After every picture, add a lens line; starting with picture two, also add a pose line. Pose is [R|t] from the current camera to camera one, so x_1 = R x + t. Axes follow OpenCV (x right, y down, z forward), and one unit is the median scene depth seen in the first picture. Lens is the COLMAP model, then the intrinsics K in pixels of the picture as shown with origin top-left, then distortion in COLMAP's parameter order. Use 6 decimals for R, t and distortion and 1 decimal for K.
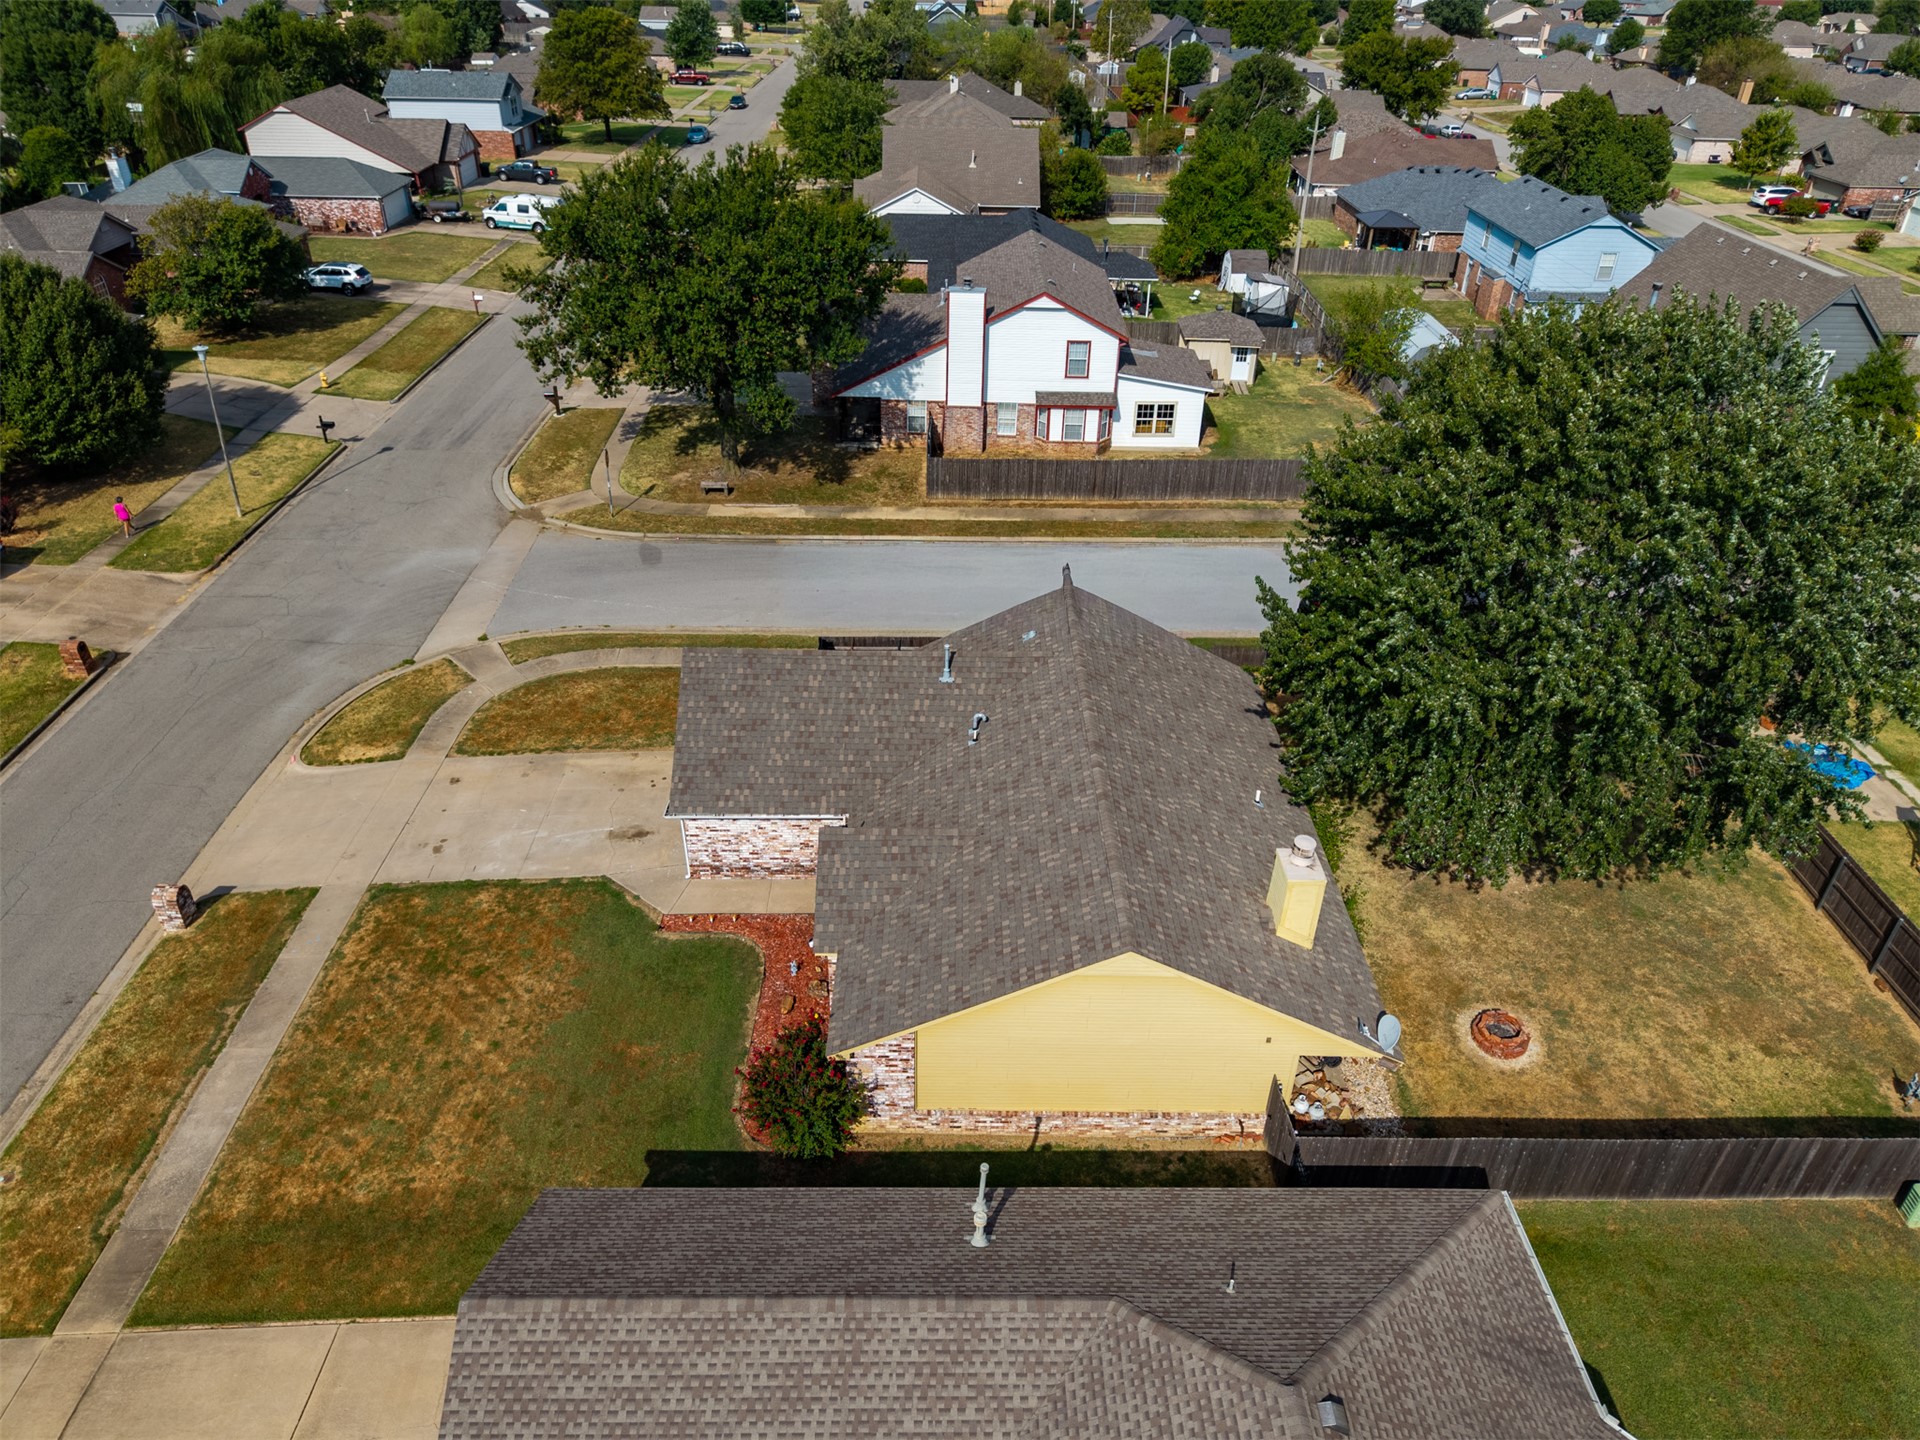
lens RADIAL K [[1293.6, 0, 960.0], [0, 1293.6, 720.0], [0, 0, 1]] dist [0.004917, 0.003383]
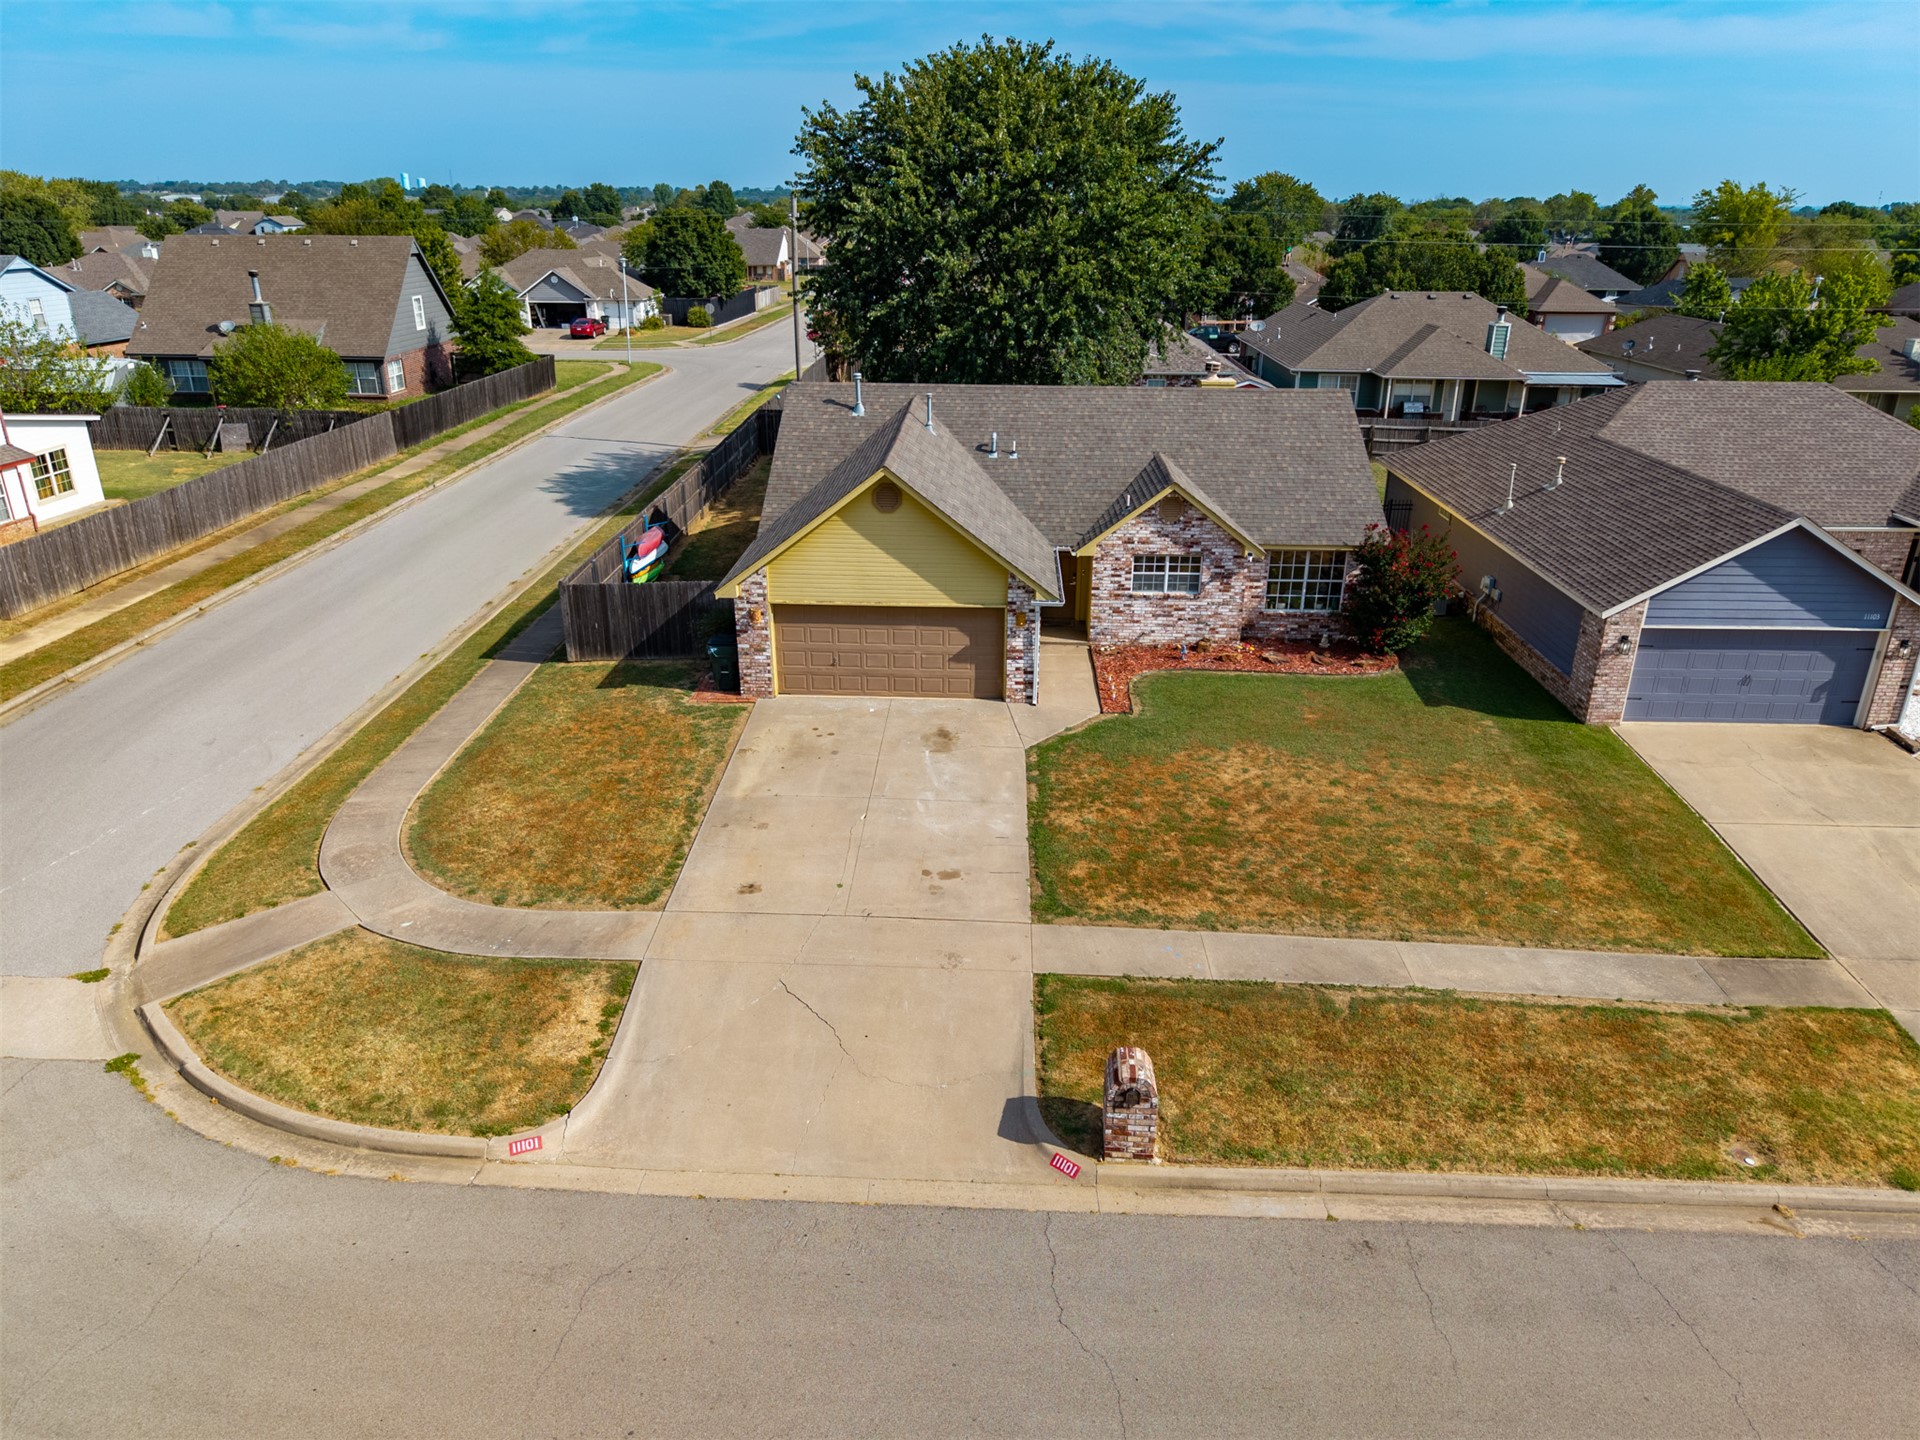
lens RADIAL K [[1284.9, 0, 965.1], [0, 1284.9, 720.4], [0, 0, 1]] dist [0.030816, -0.032255]
pose [[0.038185, -0.391898, 0.919216, -0.989267], [0.529459, 0.788085, 0.313998, -0.153457], [-0.847476, 0.474697, 0.237587, 0.863935]]
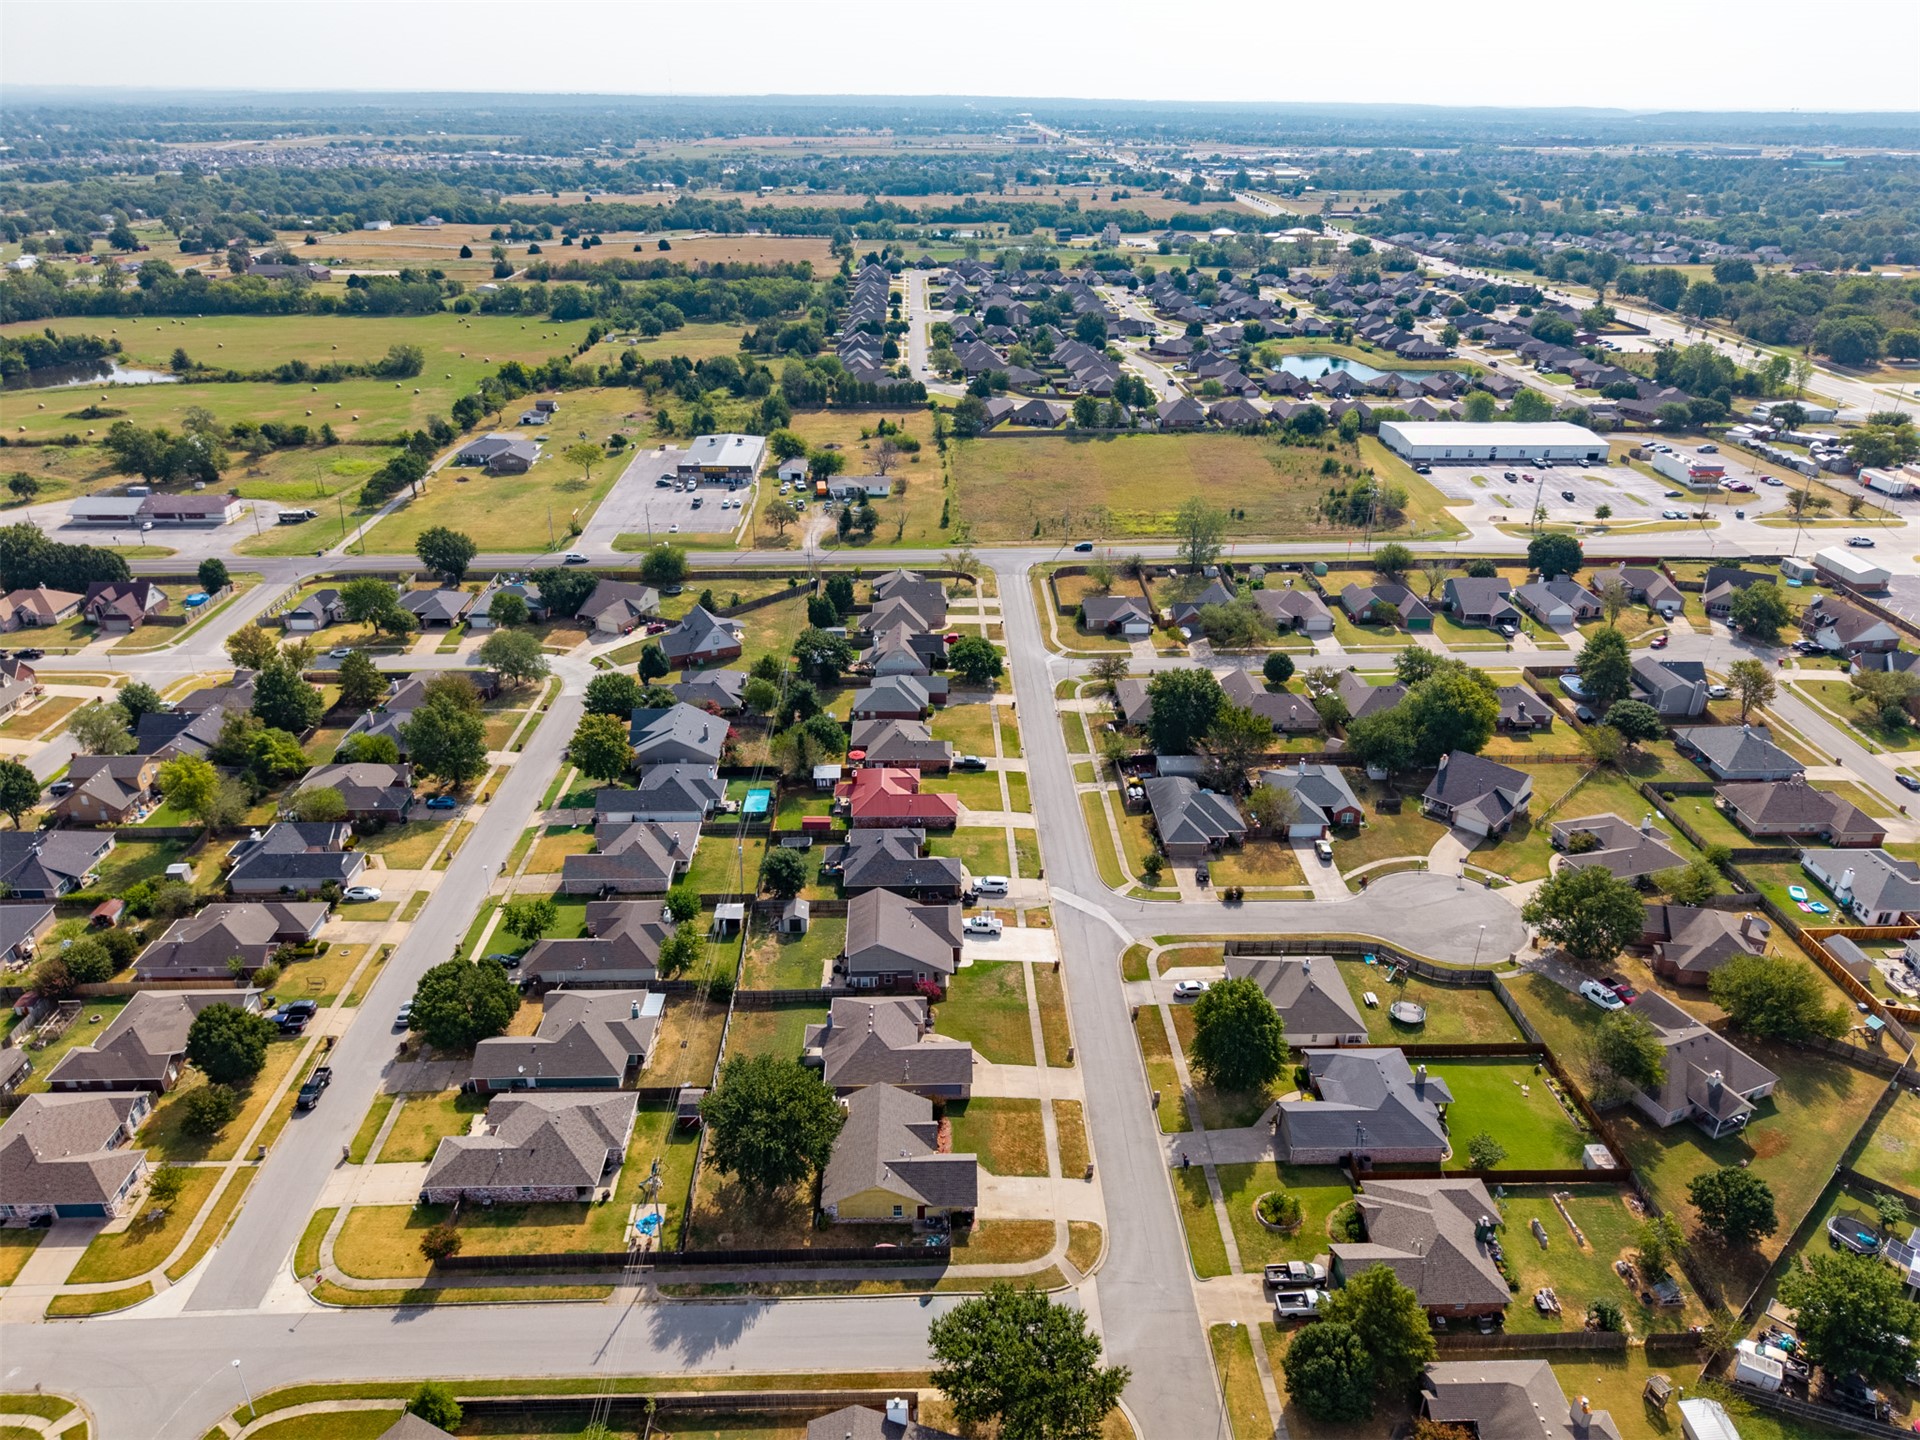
lens RADIAL K [[1284.9, 0, 965.1], [0, 1284.9, 720.4], [0, 0, 1]] dist [0.030816, -0.032255]
pose [[-0.999251, -0.018354, -0.034058, -0.019497], [-0.038626, 0.523577, 0.851102, -4.213745], [0.002211, 0.851781, -0.523894, 1.959543]]
